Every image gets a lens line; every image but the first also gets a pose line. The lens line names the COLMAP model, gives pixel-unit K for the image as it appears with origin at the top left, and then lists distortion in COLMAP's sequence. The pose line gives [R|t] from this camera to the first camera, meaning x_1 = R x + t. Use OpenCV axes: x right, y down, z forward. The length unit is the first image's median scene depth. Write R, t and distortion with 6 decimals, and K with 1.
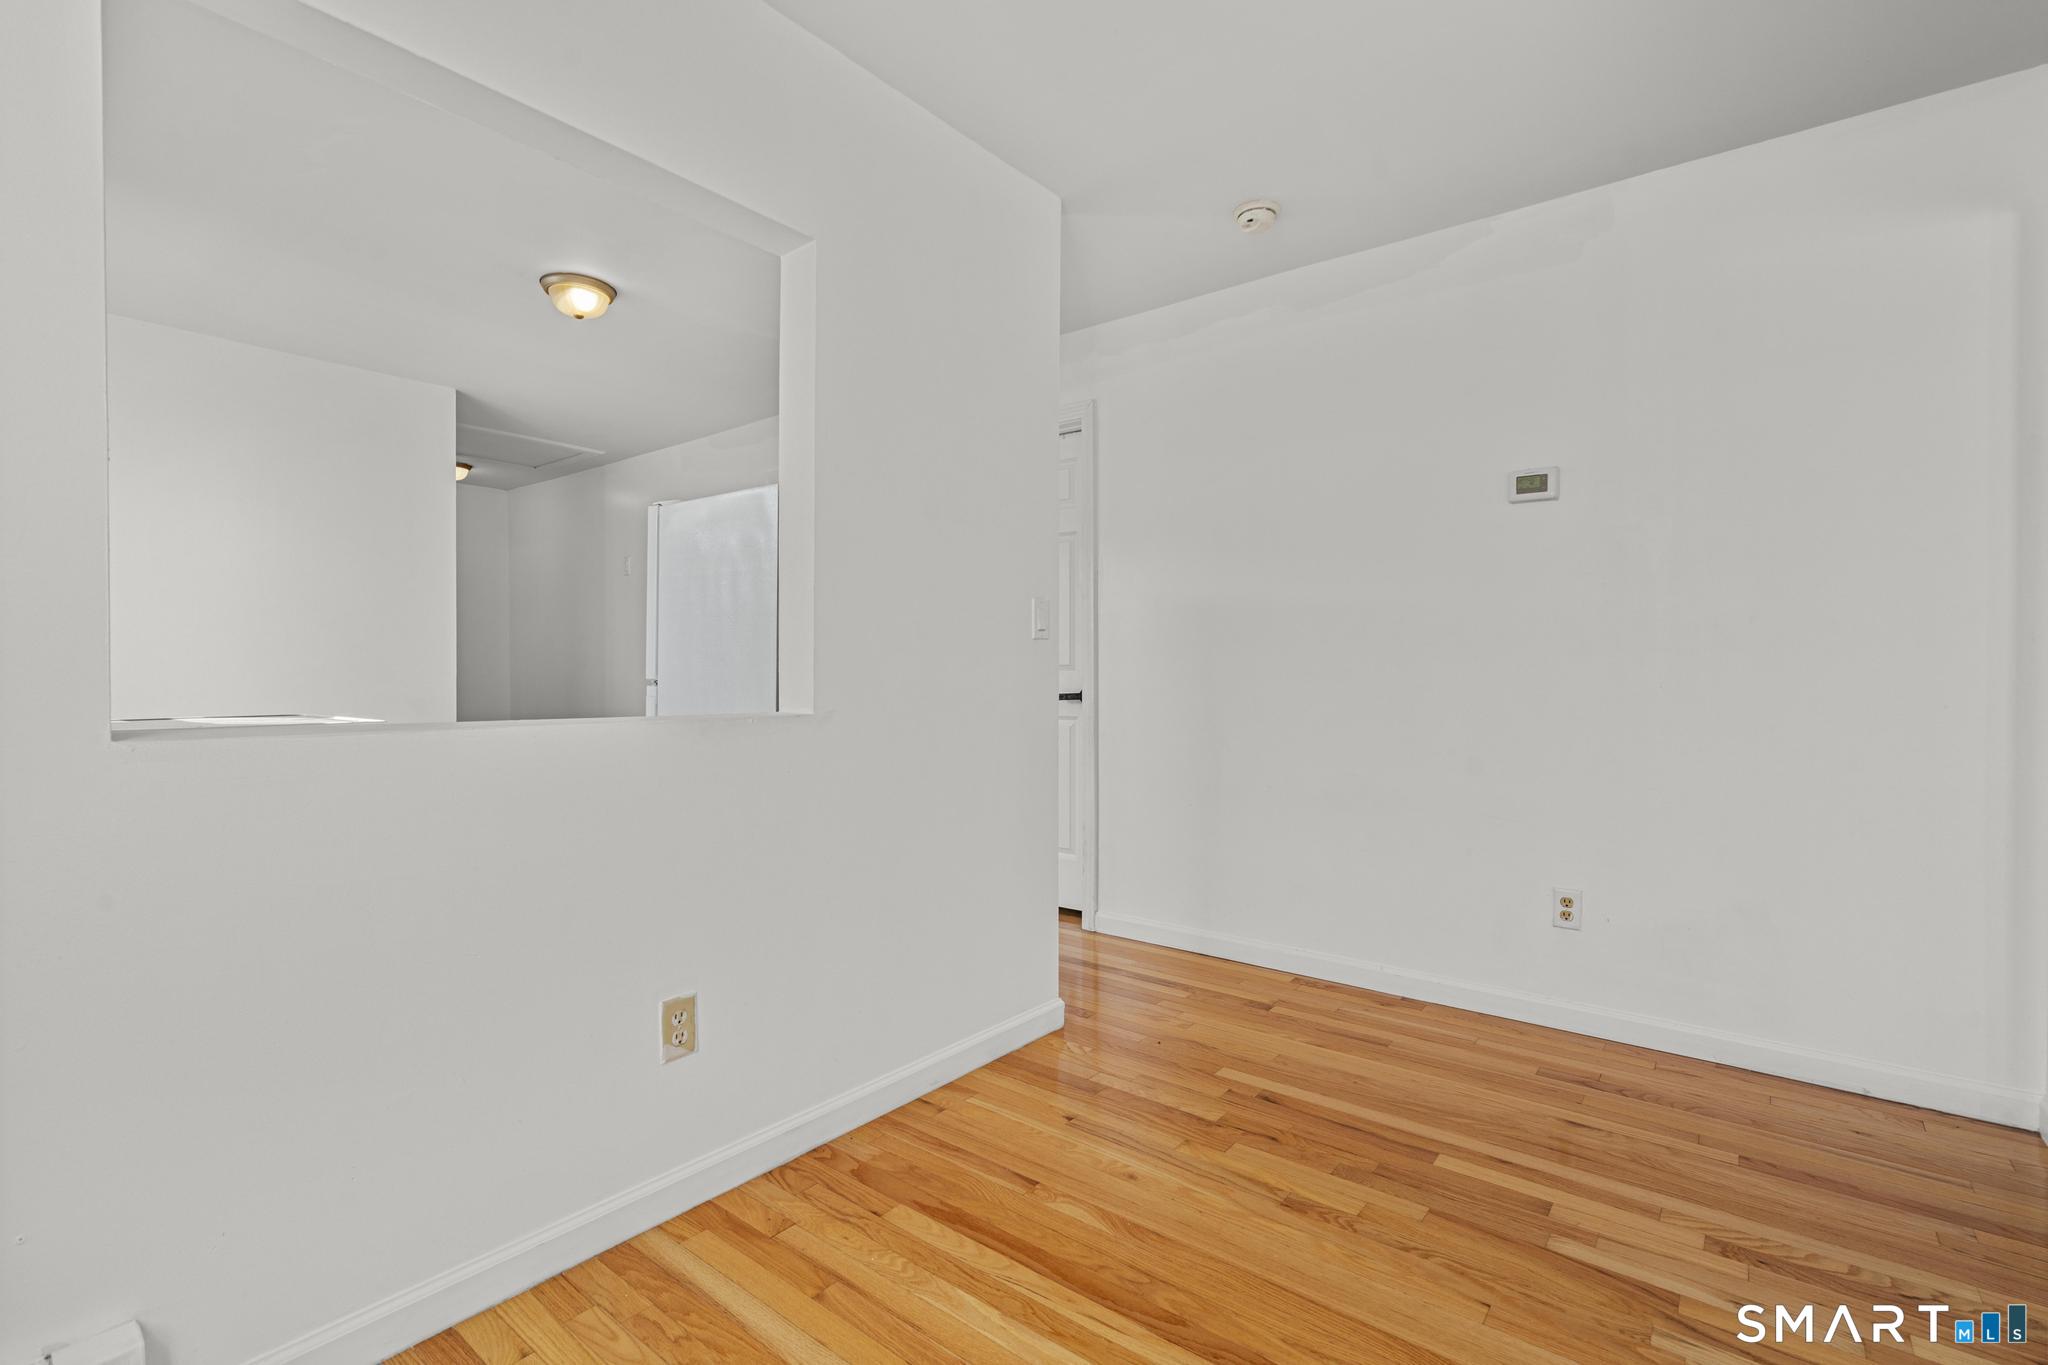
lens RADIAL K [[926.2, 0, 1023.1], [0, 926.2, 679.1], [0, 0, 1]] dist [0.001436, 0.002204]
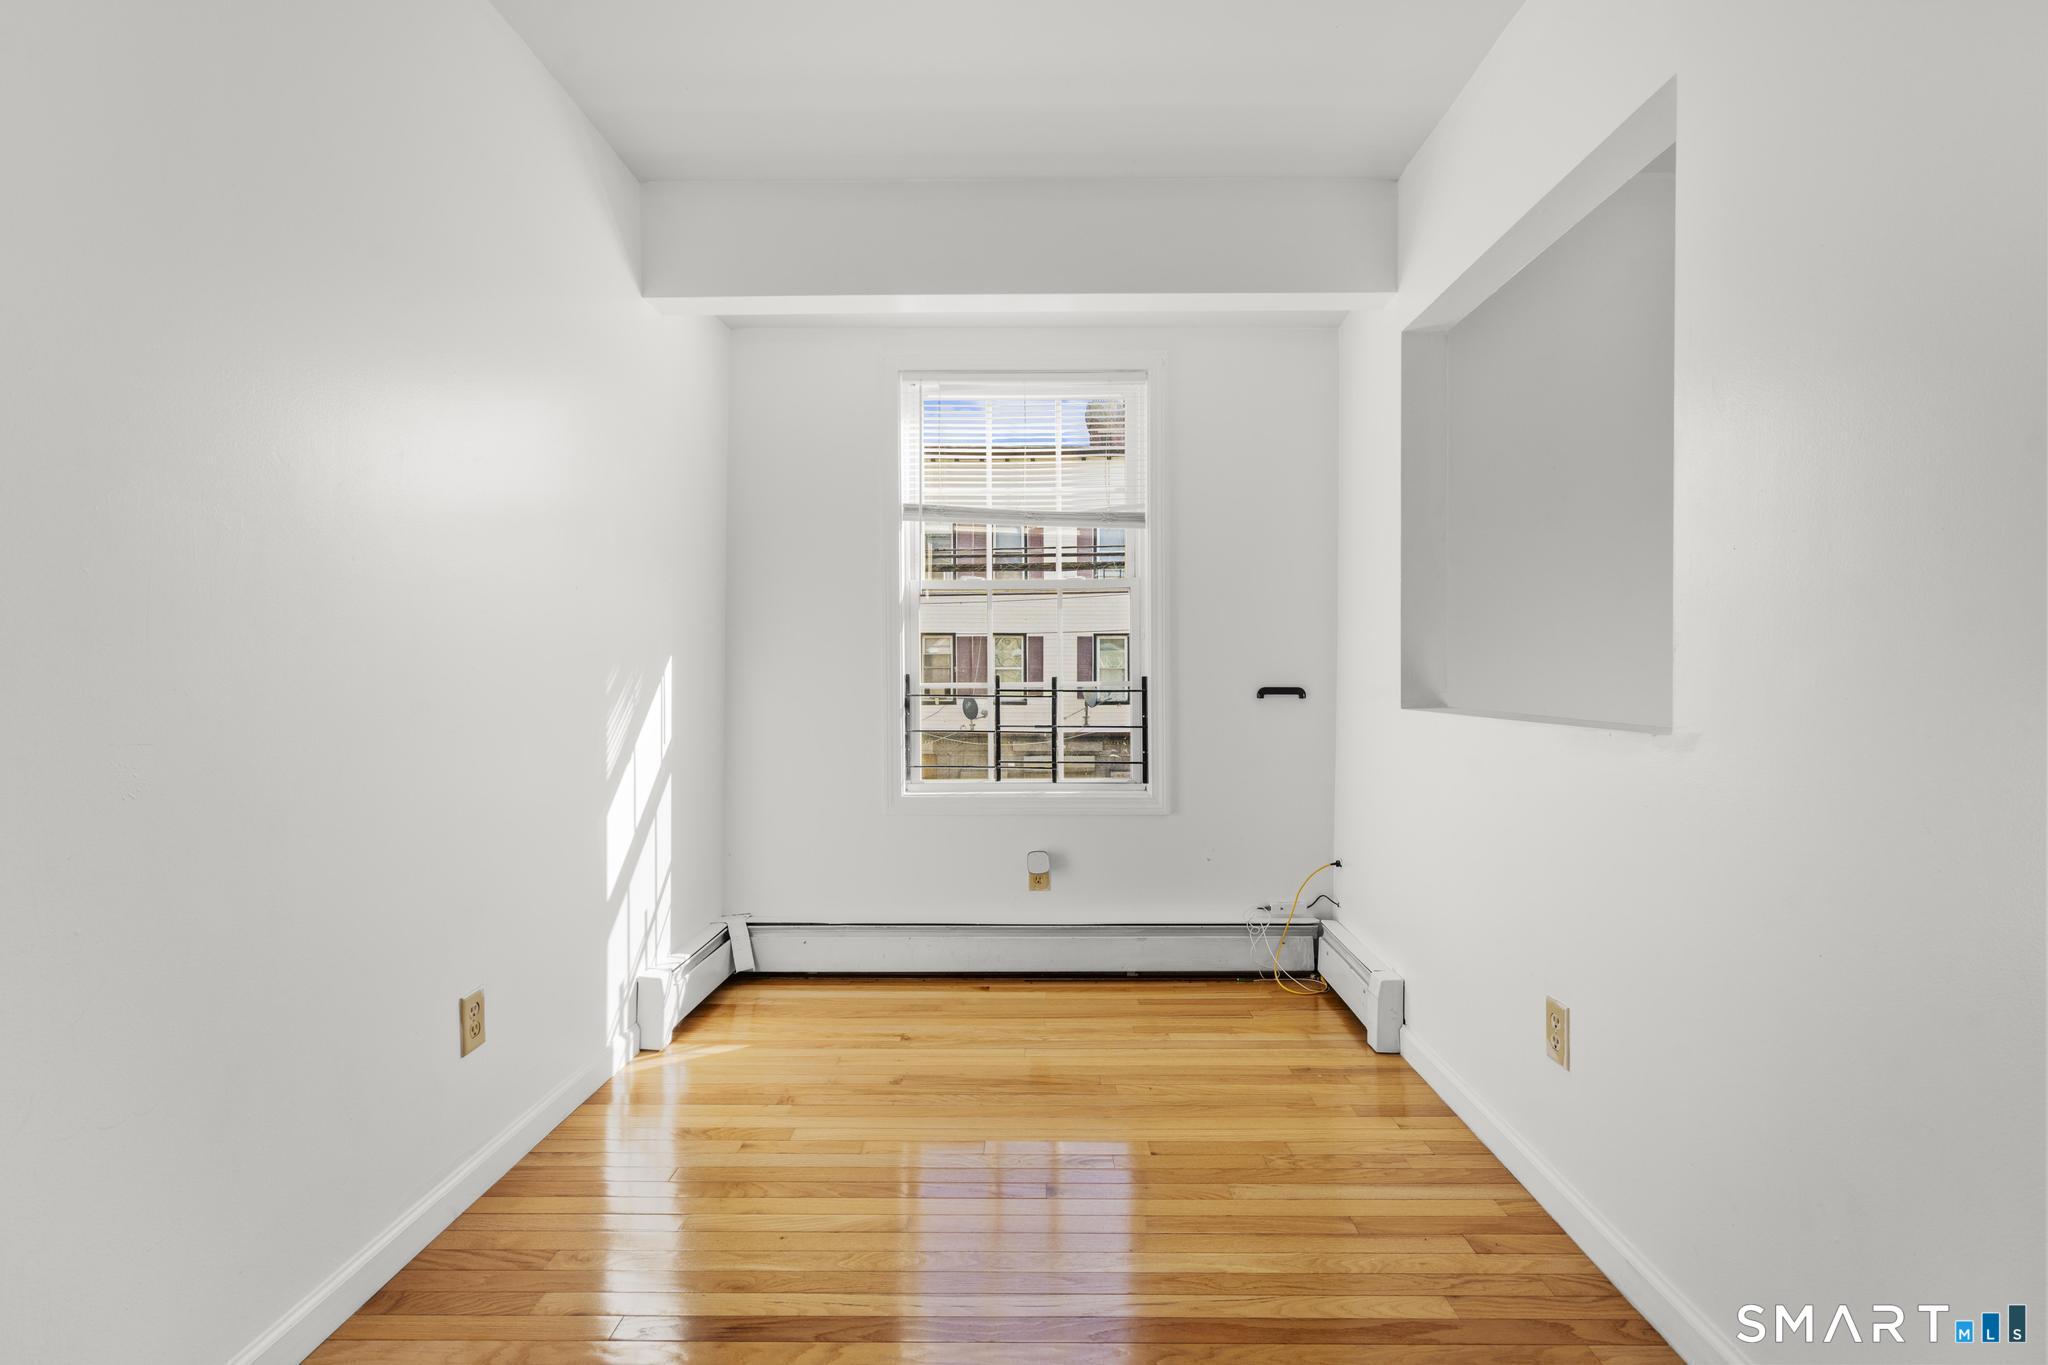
lens RADIAL K [[926.2, 0, 1029.3], [0, 926.2, 677.7], [0, 0, 1]] dist [0.001436, 0.002204]
pose [[-0.789487, 0.002474, -0.613762, 0.755570], [-0.001892, 0.999977, 0.006465, -0.008627], [0.613764, 0.006265, -0.789465, 1.583670]]
